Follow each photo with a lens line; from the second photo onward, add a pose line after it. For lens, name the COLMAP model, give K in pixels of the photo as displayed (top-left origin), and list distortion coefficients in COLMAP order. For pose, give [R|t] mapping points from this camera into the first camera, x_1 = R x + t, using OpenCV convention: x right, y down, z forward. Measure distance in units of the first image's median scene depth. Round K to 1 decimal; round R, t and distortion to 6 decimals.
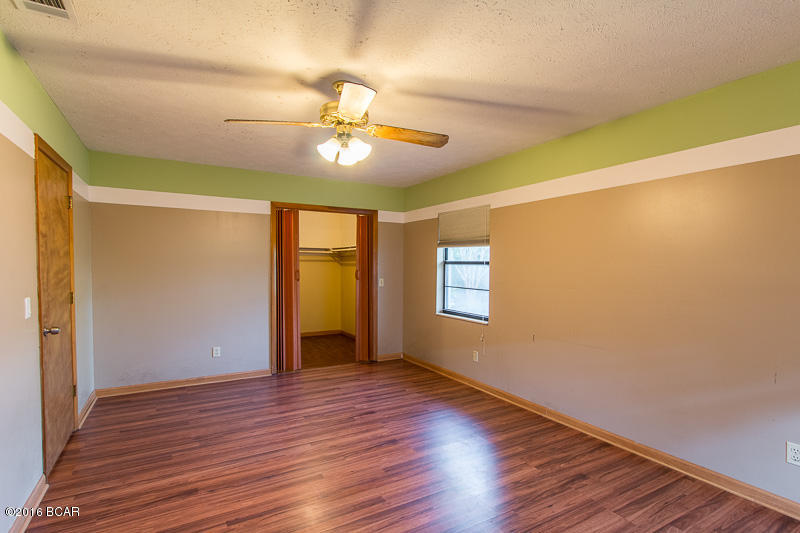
lens RADIAL K [[382.3, 0, 406.5], [0, 382.3, 264.0], [0, 0, 1]] dist [0.005407, -0.000270]
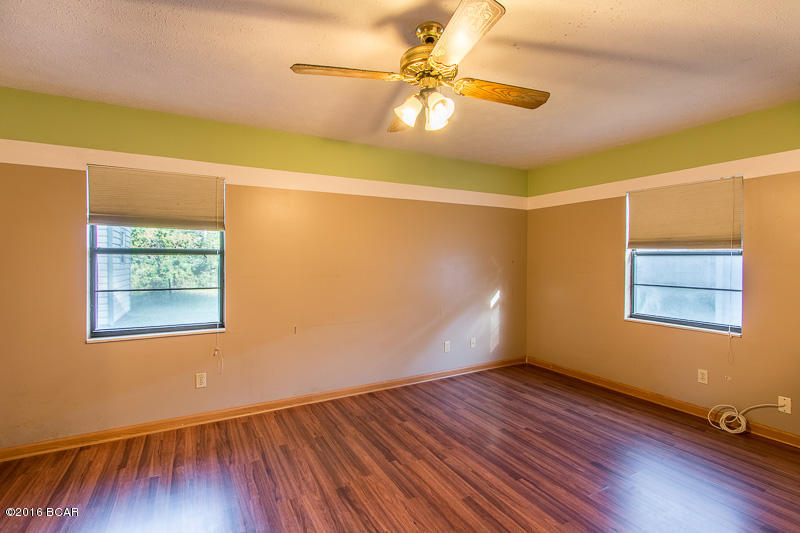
lens RADIAL K [[382.3, 0, 406.5], [0, 382.3, 264.0], [0, 0, 1]] dist [0.005407, -0.000270]
pose [[0.011195, -0.014175, 0.999837, -0.606565], [-0.008697, 0.999860, 0.014273, 0.006199], [-0.999900, -0.008856, 0.011070, 0.677768]]
